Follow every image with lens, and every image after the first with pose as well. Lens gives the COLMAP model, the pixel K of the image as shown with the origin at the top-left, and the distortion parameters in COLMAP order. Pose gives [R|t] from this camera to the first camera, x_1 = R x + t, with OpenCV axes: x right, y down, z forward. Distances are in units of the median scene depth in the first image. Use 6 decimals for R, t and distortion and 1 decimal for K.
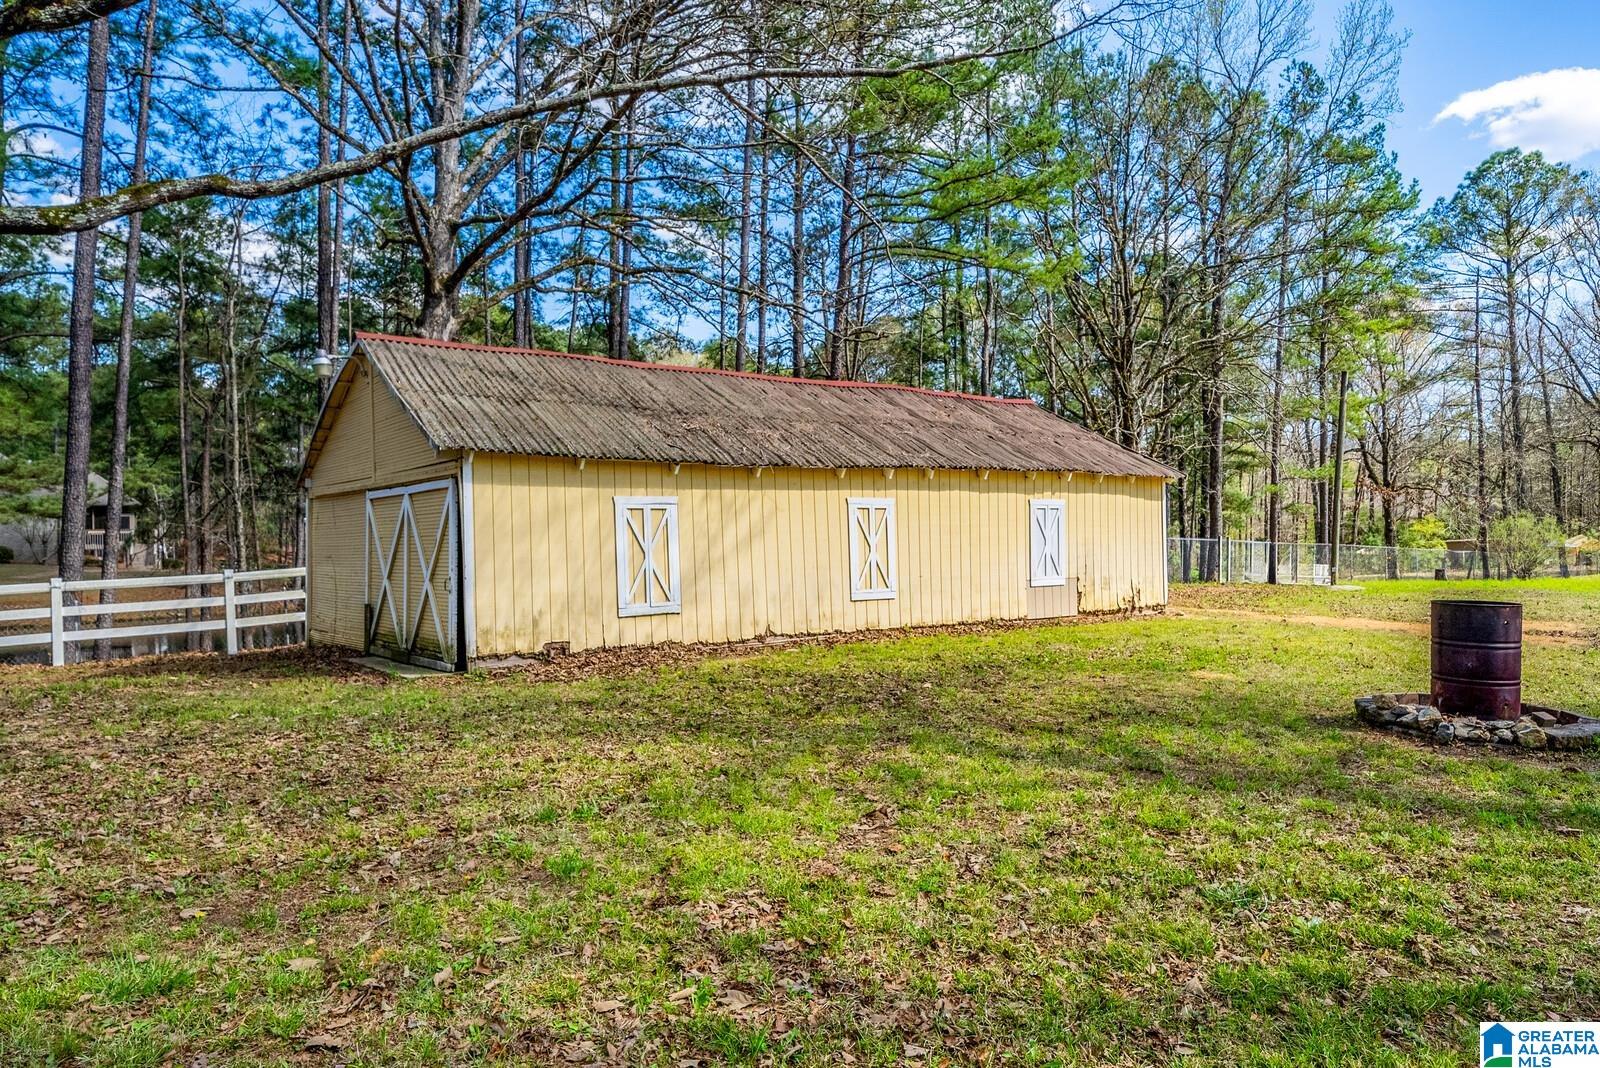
lens RADIAL K [[971.4, 0, 800.0], [0, 971.4, 534.0], [0, 0, 1]] dist [-0.001506, -0.000589]
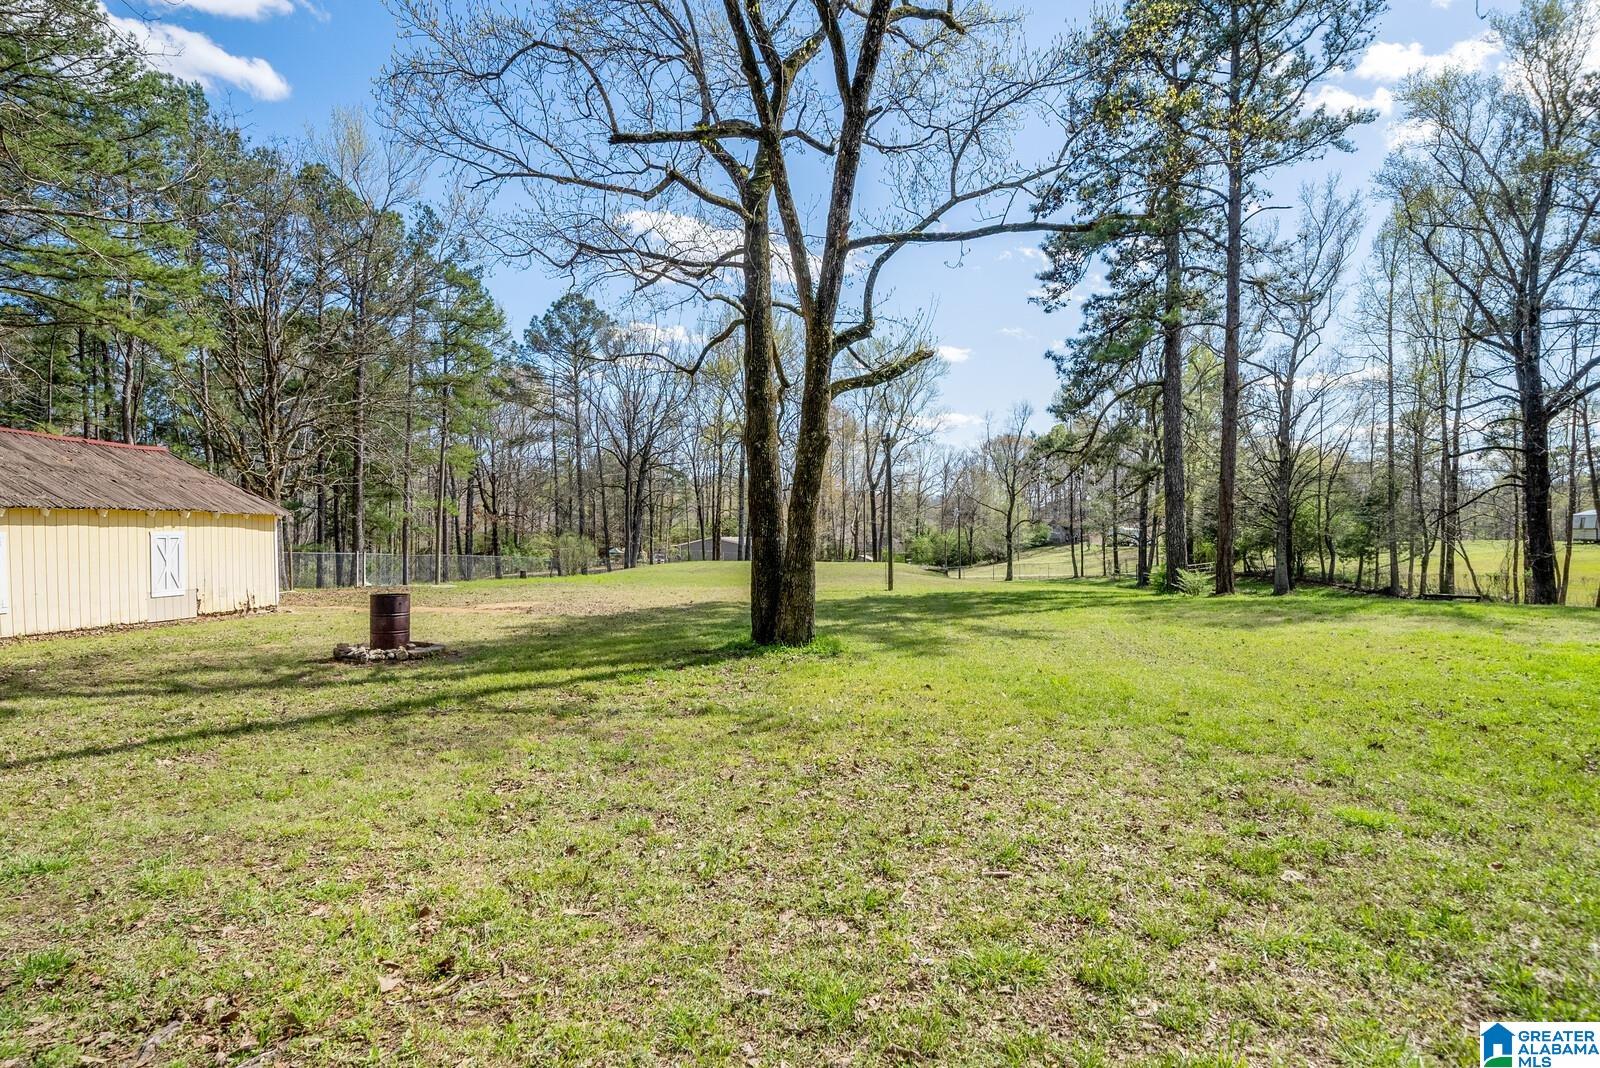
lens RADIAL K [[838.4, 0, 800.0], [0, 838.4, 534.0], [0, 0, 1]] dist [0.016251, -0.000980]
pose [[0.669590, 0.006731, 0.742700, -0.025302], [0.000369, 0.999956, -0.009396, -0.019897], [-0.742731, 0.006566, 0.669558, -0.405473]]
